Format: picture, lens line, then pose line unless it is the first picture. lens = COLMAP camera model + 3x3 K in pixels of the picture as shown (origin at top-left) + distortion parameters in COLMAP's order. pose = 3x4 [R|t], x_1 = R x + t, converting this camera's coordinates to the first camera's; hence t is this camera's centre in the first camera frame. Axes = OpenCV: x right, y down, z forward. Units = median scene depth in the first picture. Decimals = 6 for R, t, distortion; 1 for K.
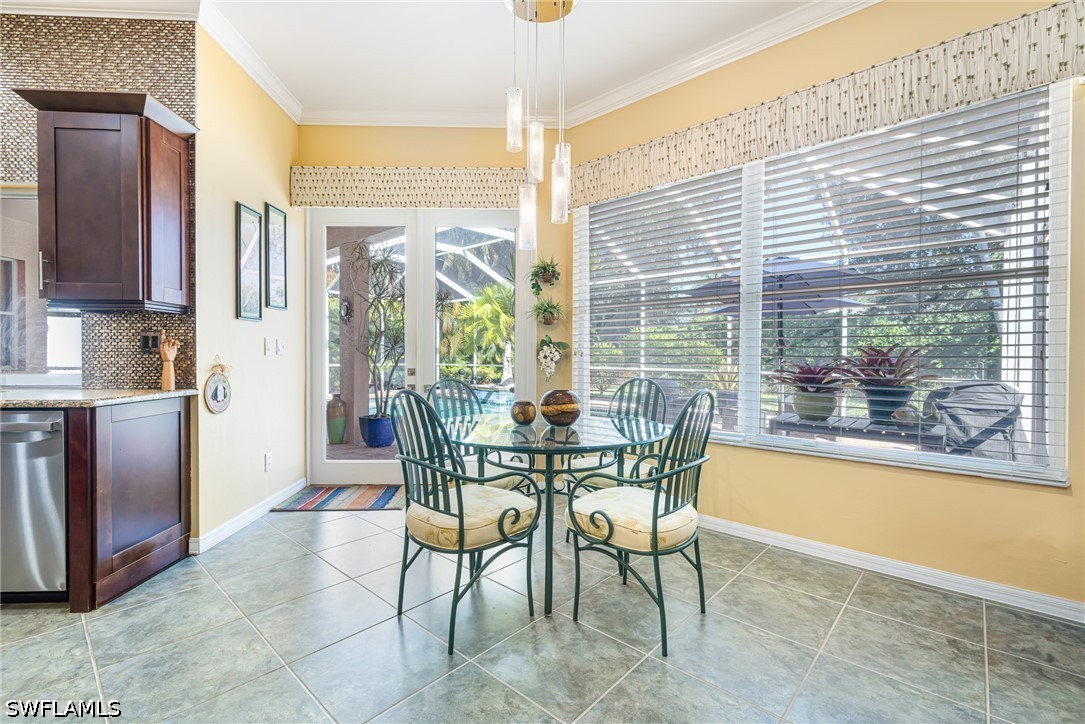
lens RADIAL K [[481.1, 0, 539.5], [0, 481.1, 358.0], [0, 0, 1]] dist [0.005249, 0.000194]
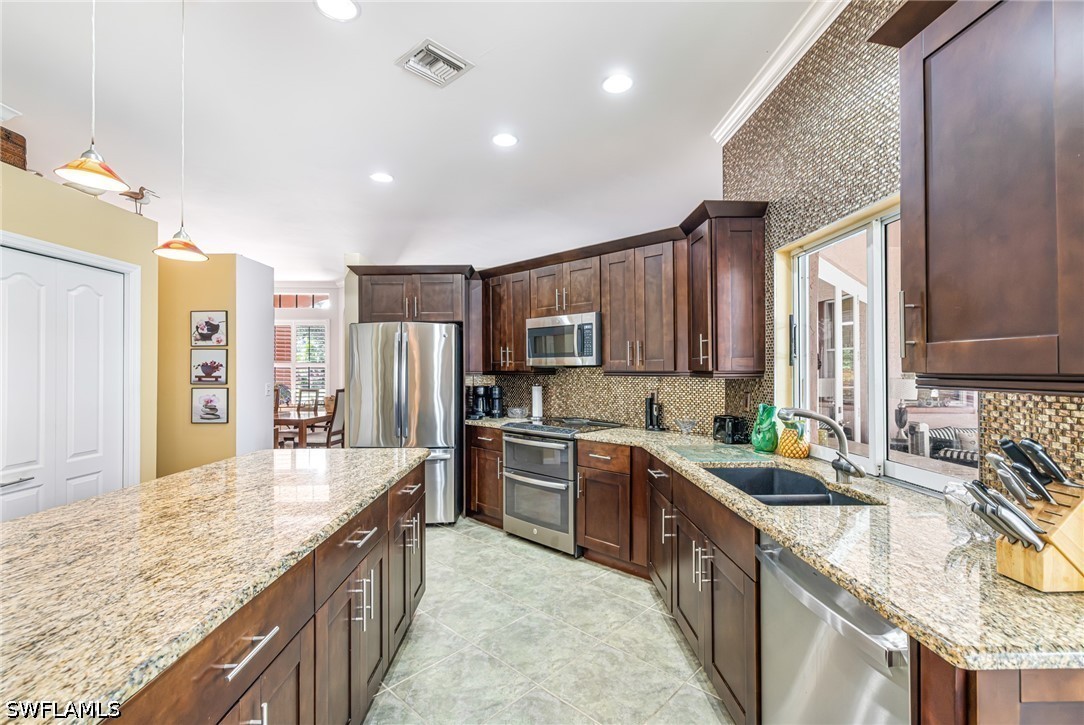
lens RADIAL K [[467.9, 0, 542.0], [0, 467.9, 362.5], [0, 0, 1]] dist [-0.003088, -0.000764]
pose [[-0.017052, -0.017639, -0.999699, -0.419482], [-0.005984, 0.999828, -0.017539, -0.107720], [0.999837, 0.005683, -0.017155, 0.514350]]
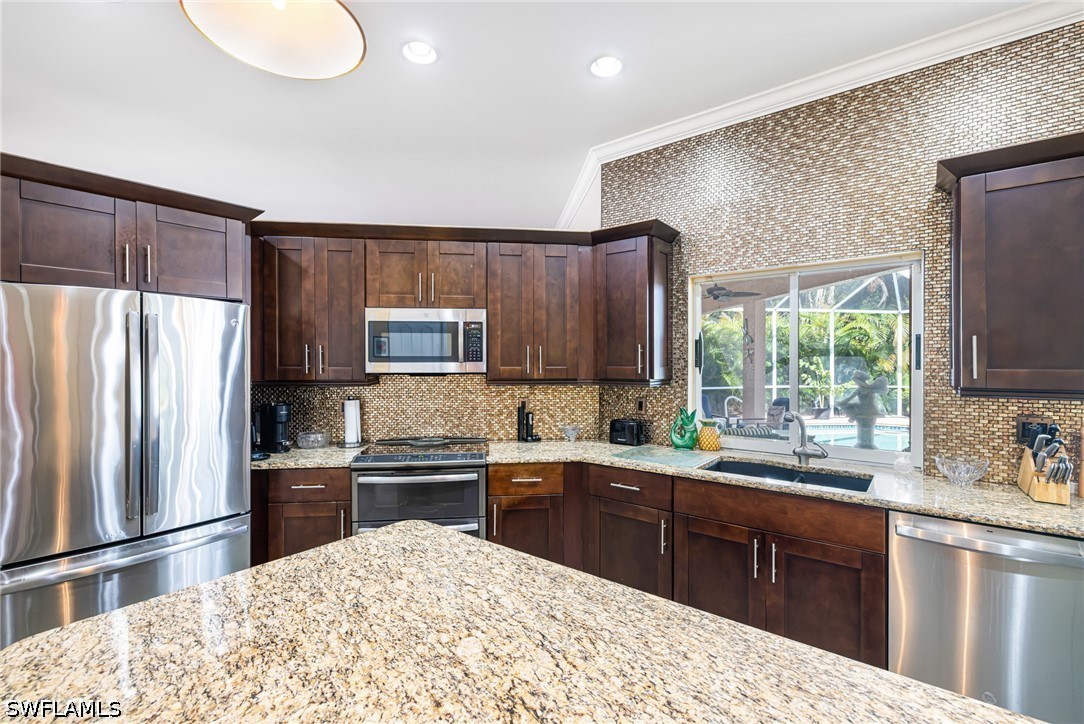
lens RADIAL K [[480.6, 0, 539.0], [0, 480.6, 358.0], [0, 0, 1]] dist [0.005249, 0.000194]
pose [[0.756440, -0.009187, -0.653999, -0.916778], [-0.001676, 0.999871, -0.015984, -0.141676], [0.654061, 0.013186, 0.756326, -0.156313]]
